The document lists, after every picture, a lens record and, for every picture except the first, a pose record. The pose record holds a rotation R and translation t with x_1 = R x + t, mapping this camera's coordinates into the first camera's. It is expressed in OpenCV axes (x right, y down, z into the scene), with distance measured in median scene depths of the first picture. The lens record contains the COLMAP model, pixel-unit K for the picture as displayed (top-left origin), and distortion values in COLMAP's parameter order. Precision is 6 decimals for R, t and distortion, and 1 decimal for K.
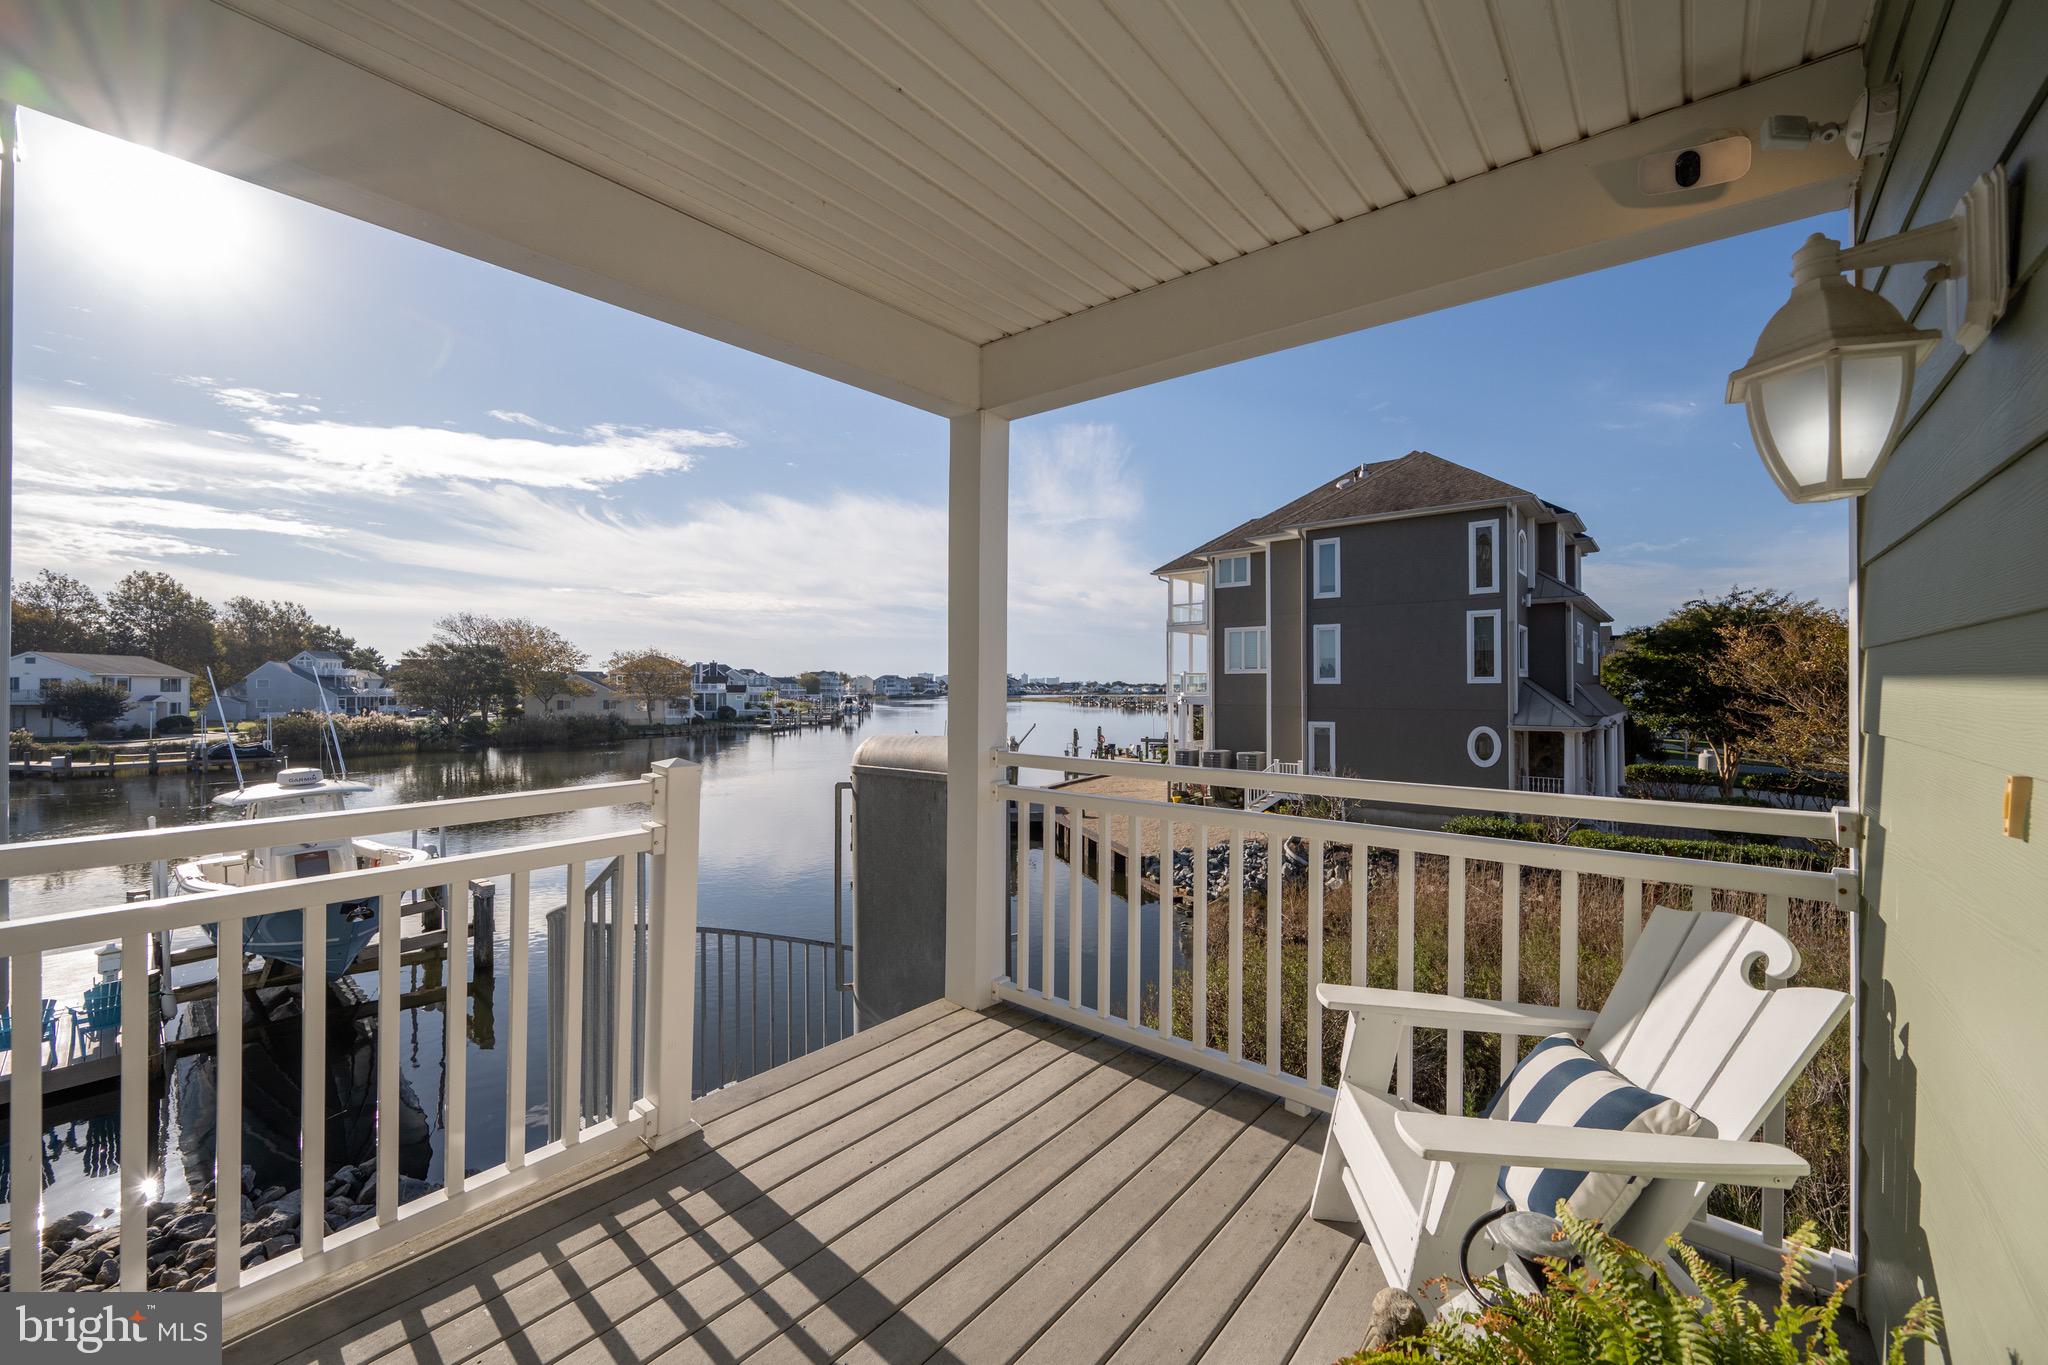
lens RADIAL K [[804.3, 0, 1021.3], [0, 804.3, 678.8], [0, 0, 1]] dist [-0.001219, -0.000074]
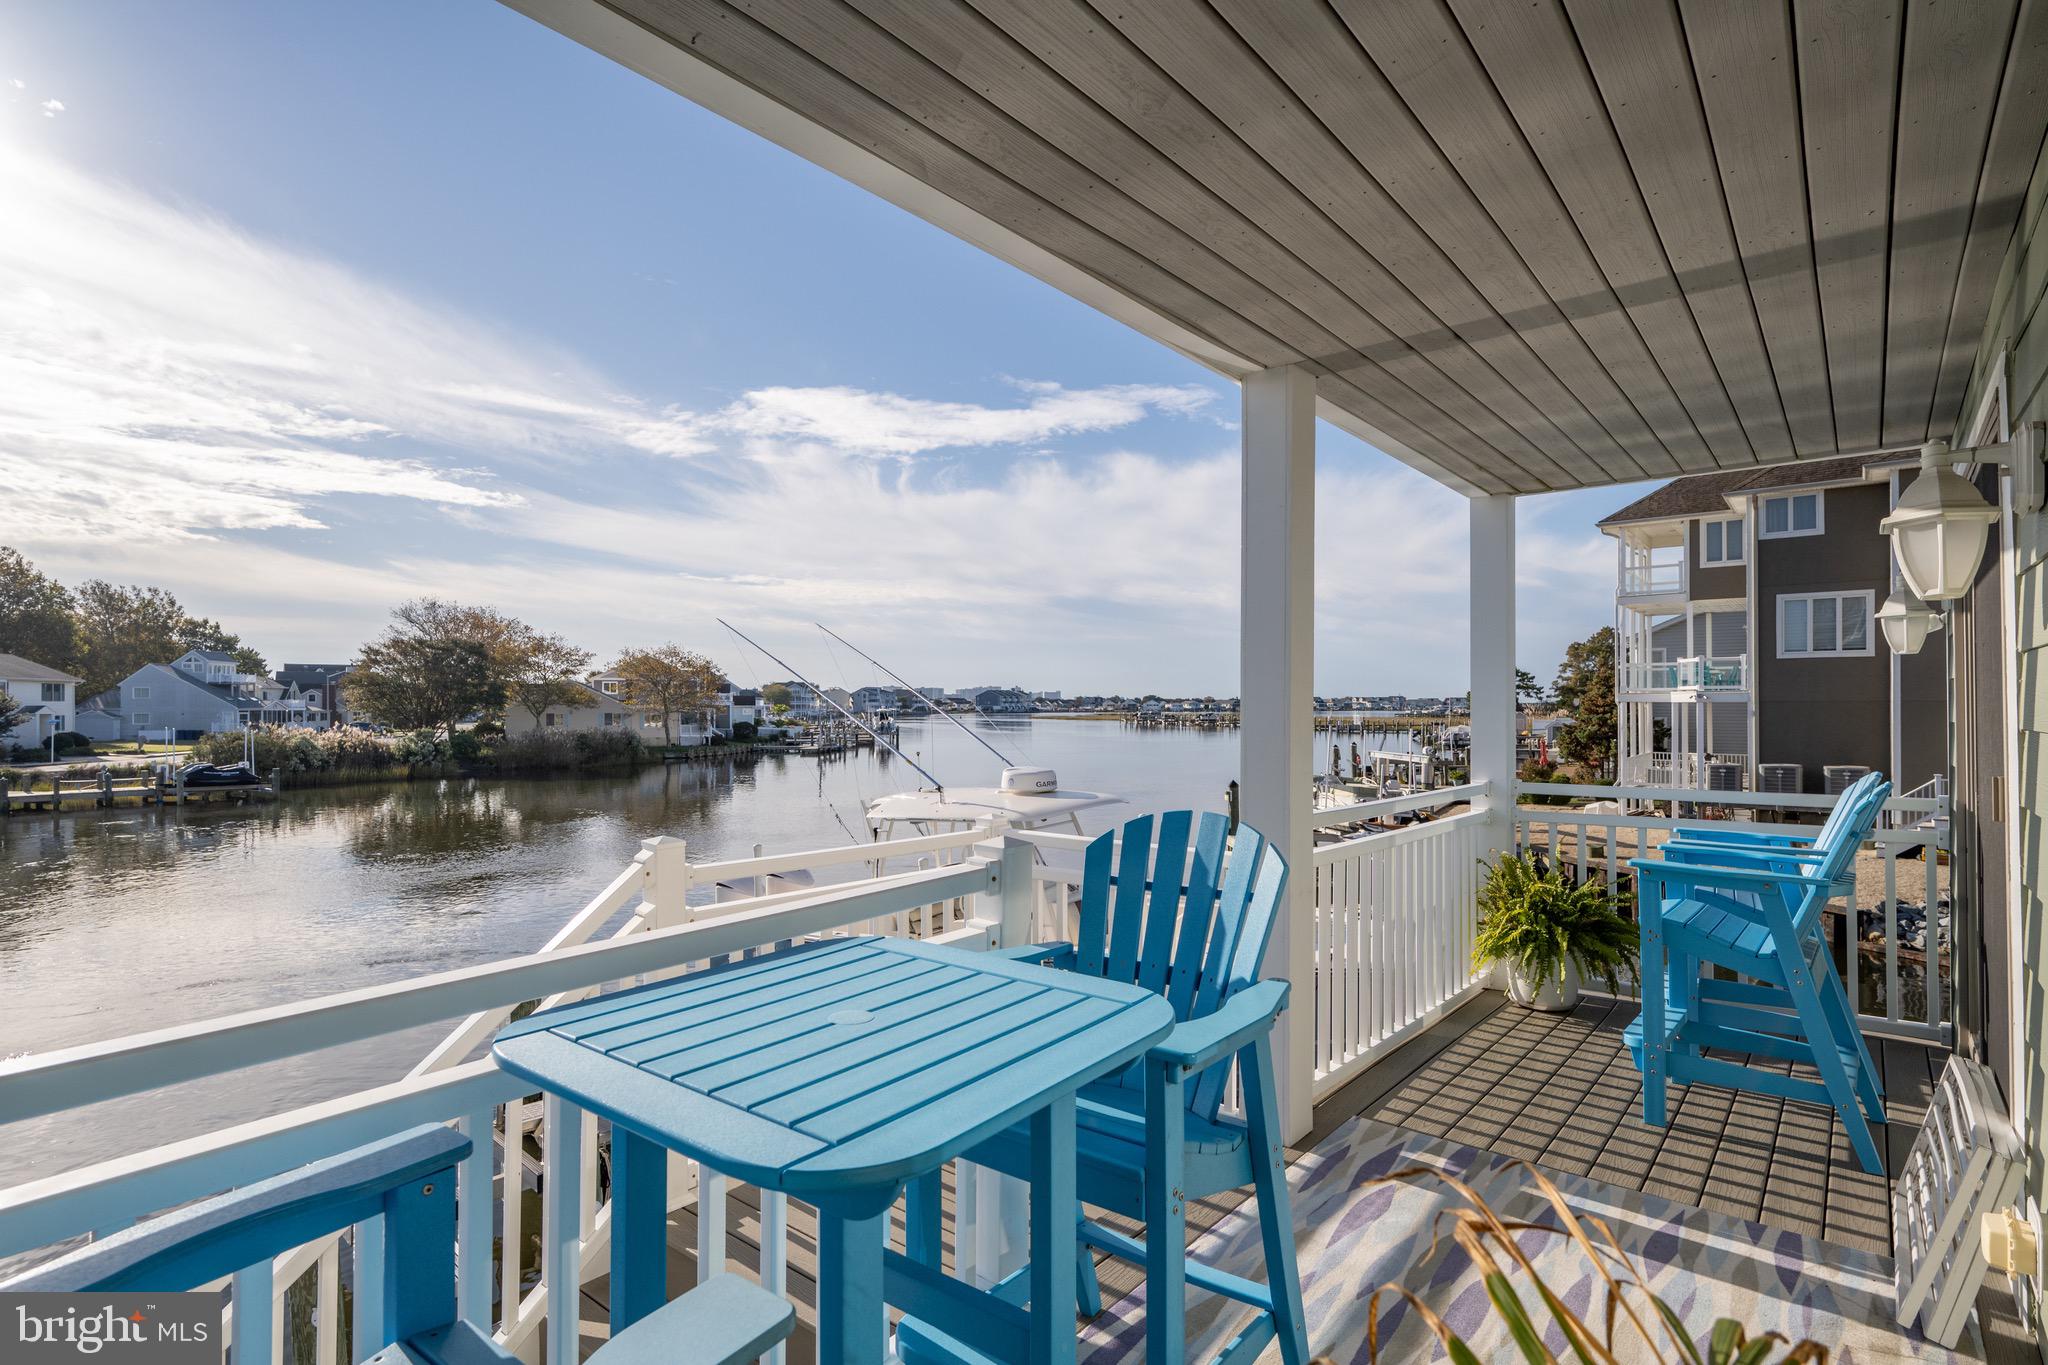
lens RADIAL K [[1022.9, 0, 1021.5], [0, 1022.9, 694.9], [0, 0, 1]] dist [-0.000140, -0.000136]
pose [[0.999986, -0.000089, 0.005284, -0.120384], [0.000080, 0.999998, 0.001851, 0.006870], [-0.005285, -0.001851, 0.999984, 0.024513]]
